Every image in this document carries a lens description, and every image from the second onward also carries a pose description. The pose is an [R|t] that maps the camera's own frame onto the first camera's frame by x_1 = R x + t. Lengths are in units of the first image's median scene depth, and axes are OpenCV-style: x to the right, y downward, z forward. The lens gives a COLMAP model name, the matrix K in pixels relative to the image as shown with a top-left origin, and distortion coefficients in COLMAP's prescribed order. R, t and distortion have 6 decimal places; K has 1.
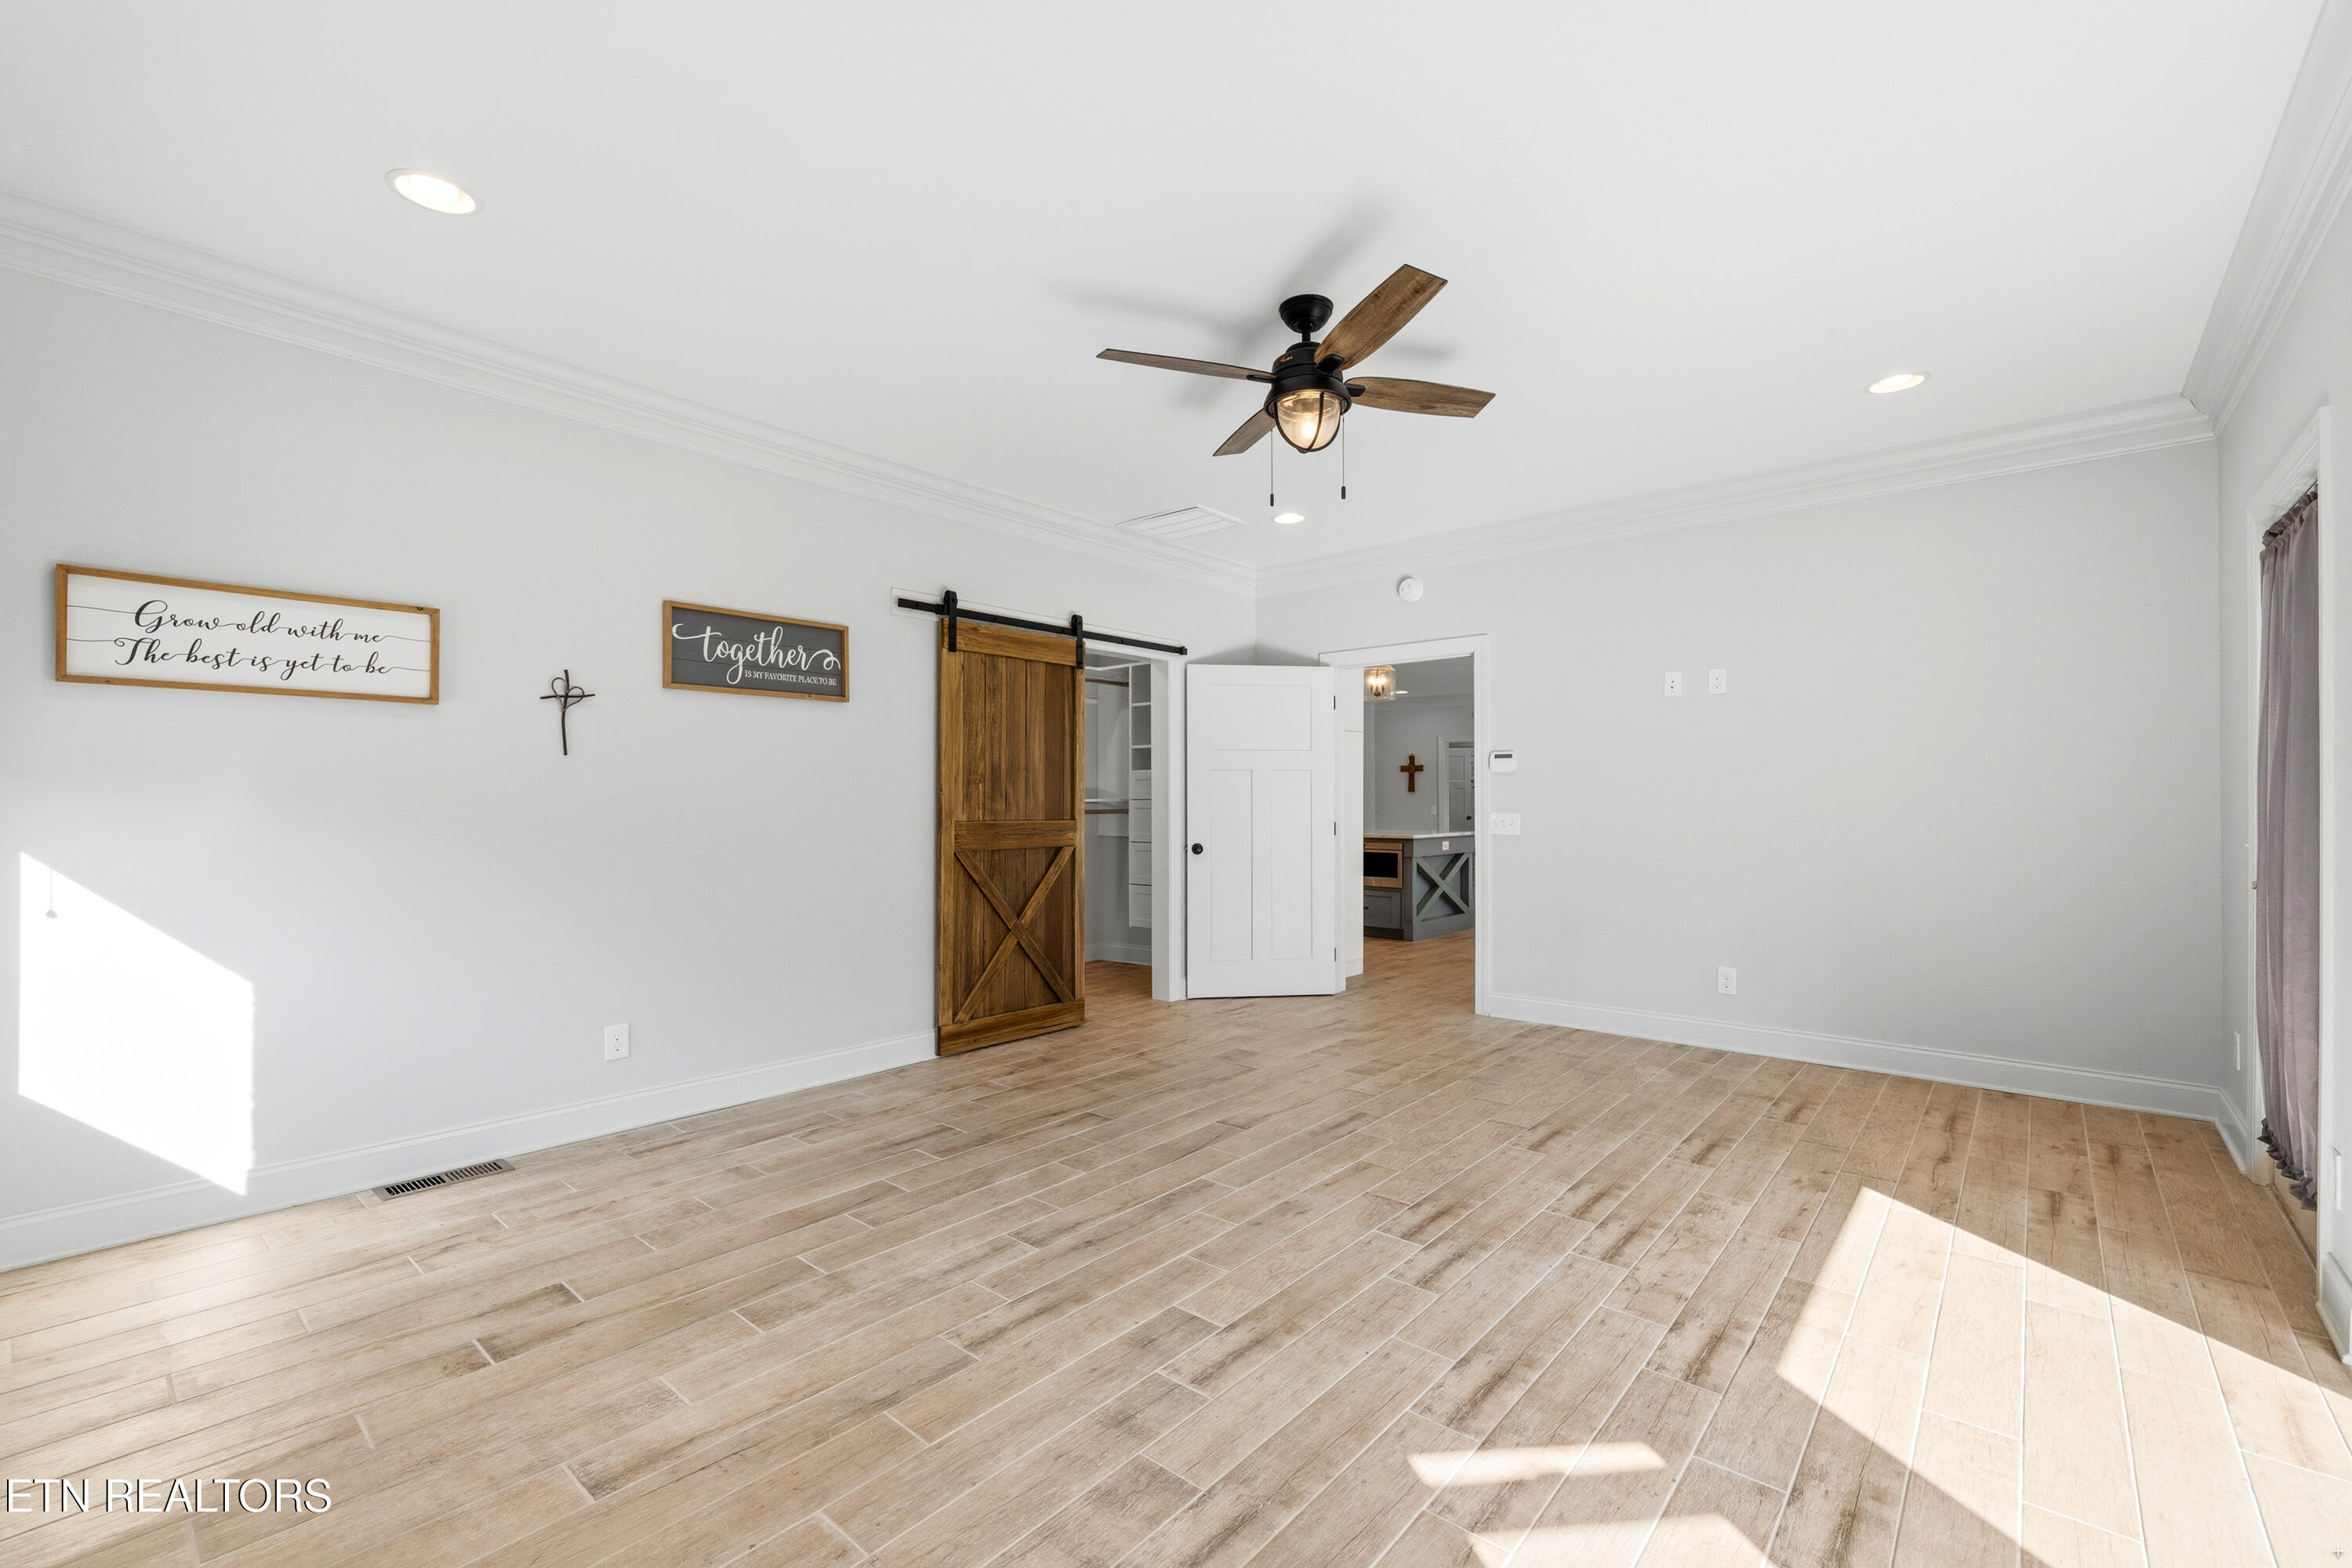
lens RADIAL K [[988.3, 0, 1176.2], [0, 988.3, 794.7], [0, 0, 1]] dist [-0.001575, -0.000193]
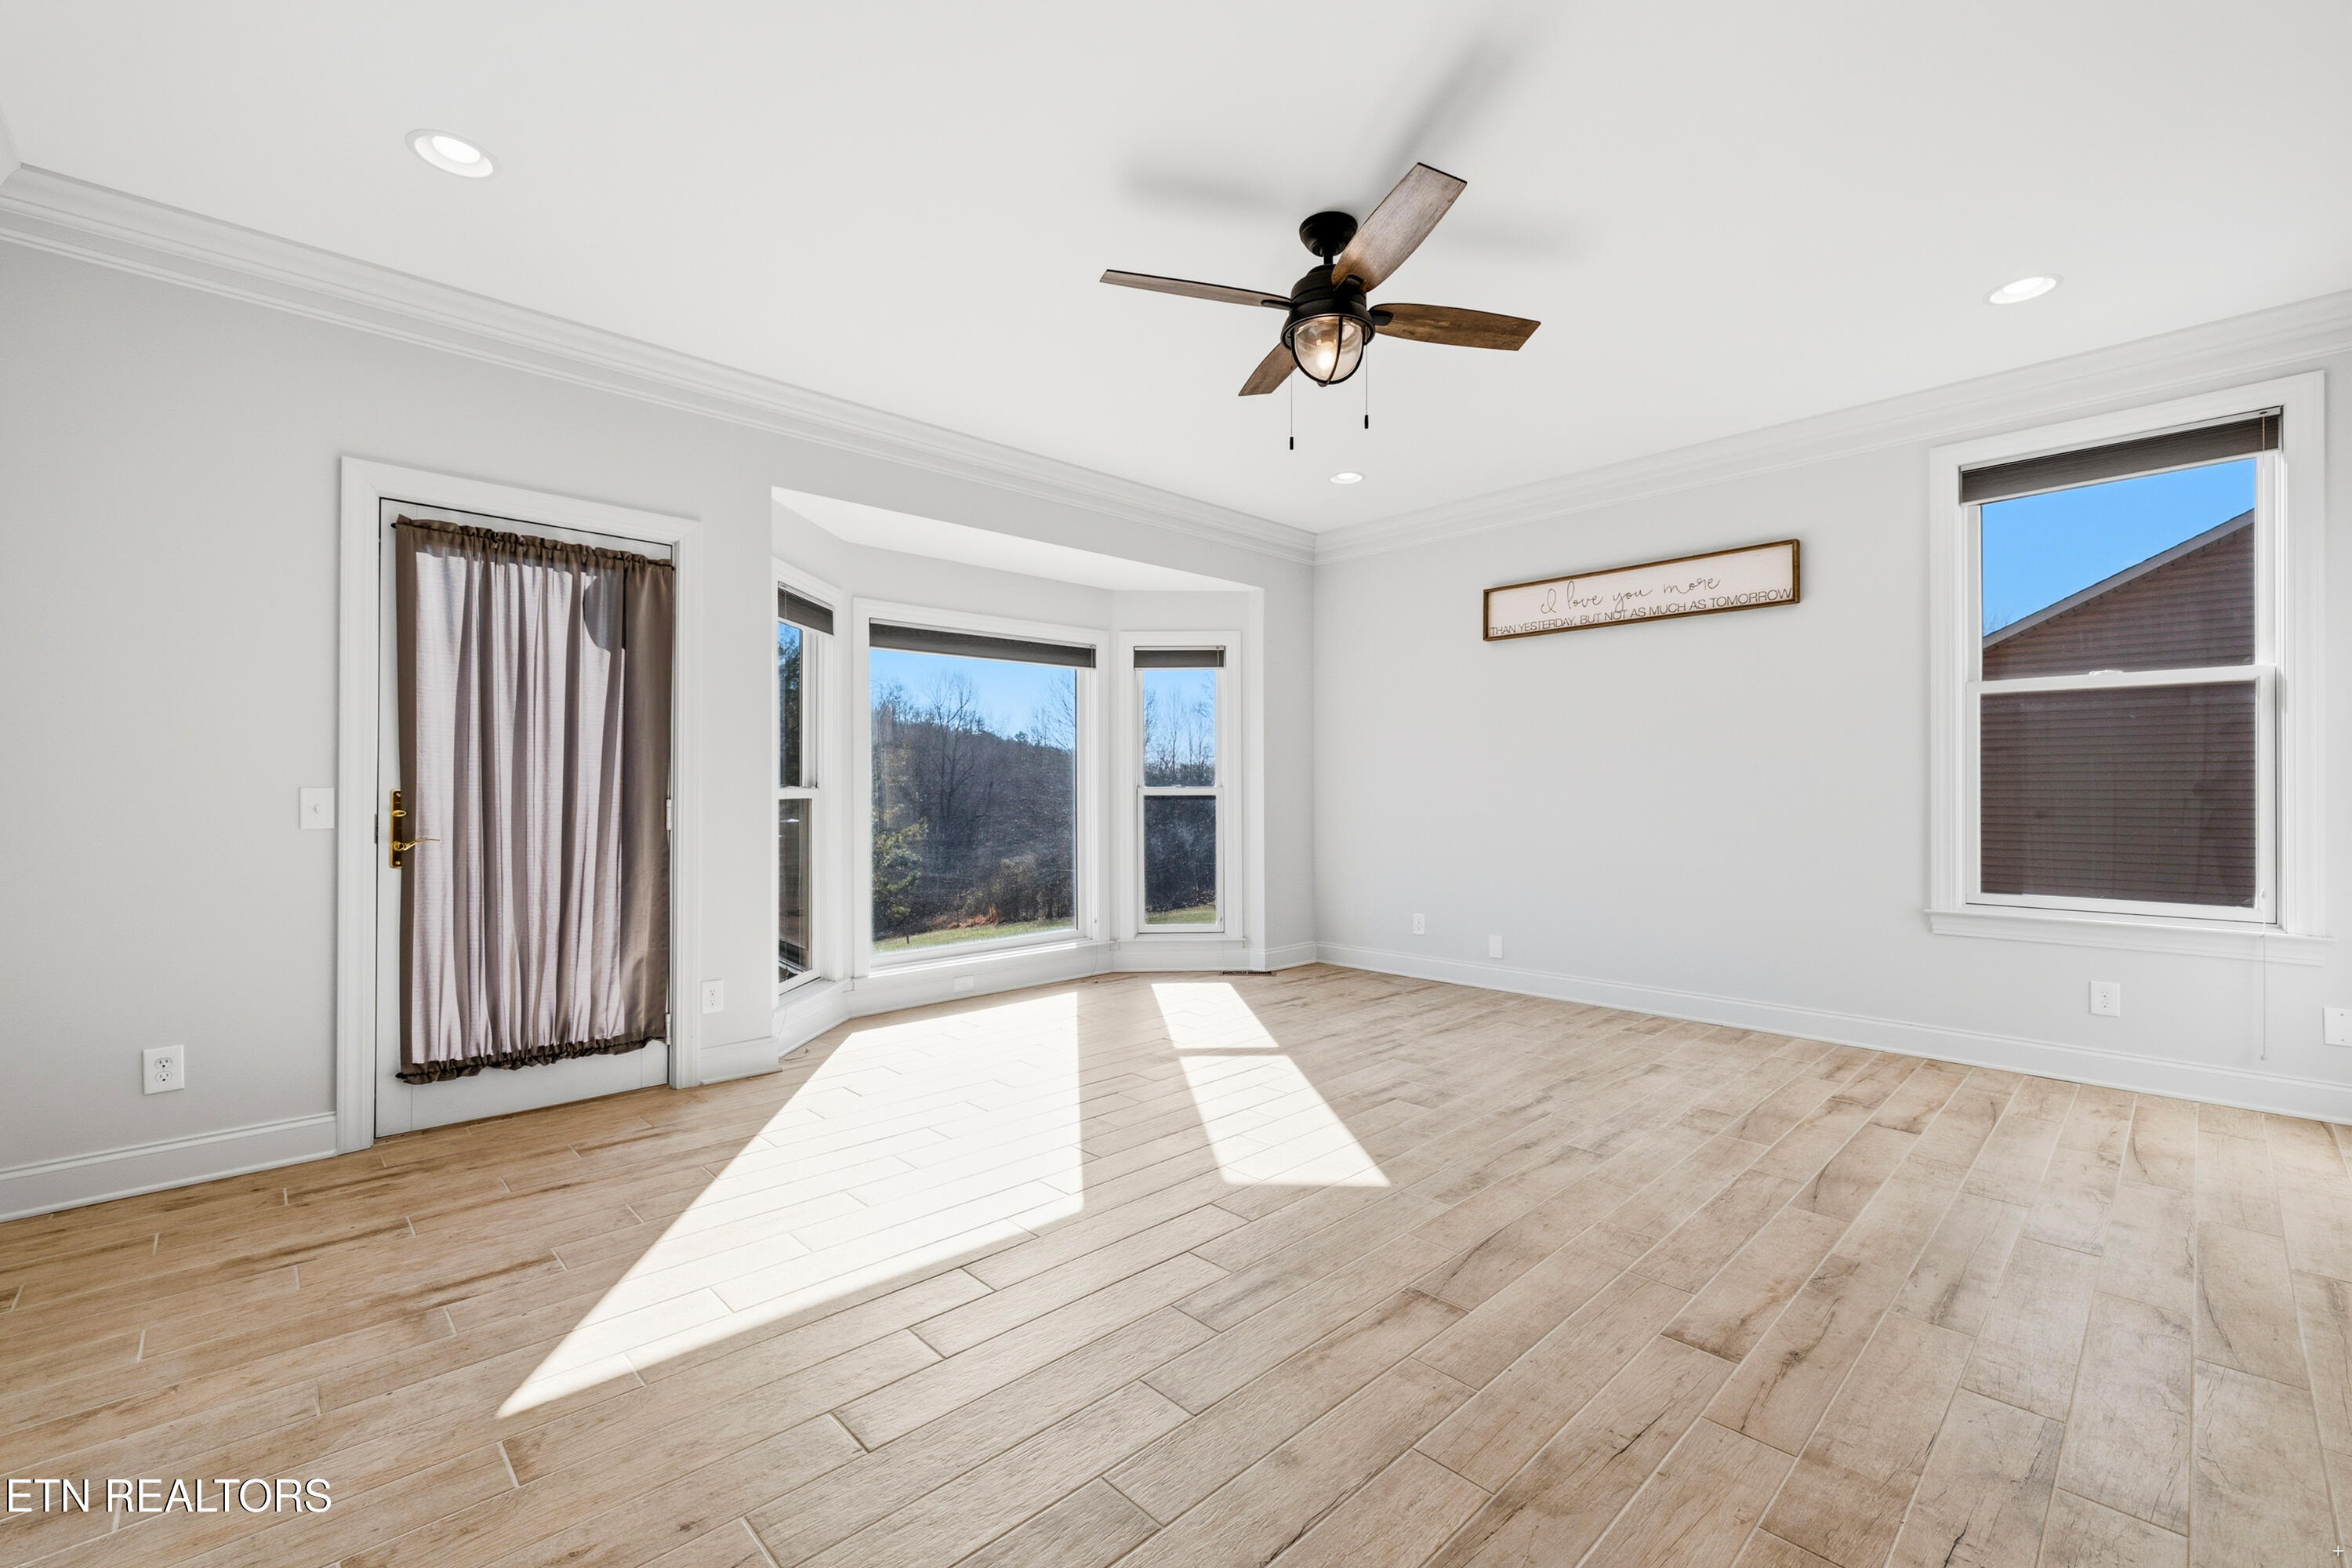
lens RADIAL K [[988.3, 0, 1175.8], [0, 988.3, 787.0], [0, 0, 1]] dist [-0.001575, -0.000193]
pose [[-0.996250, 0.000528, 0.086522, 0.208410], [-0.000118, 0.999972, -0.007462, 0.039480], [-0.086524, -0.007444, -0.996222, 2.072925]]
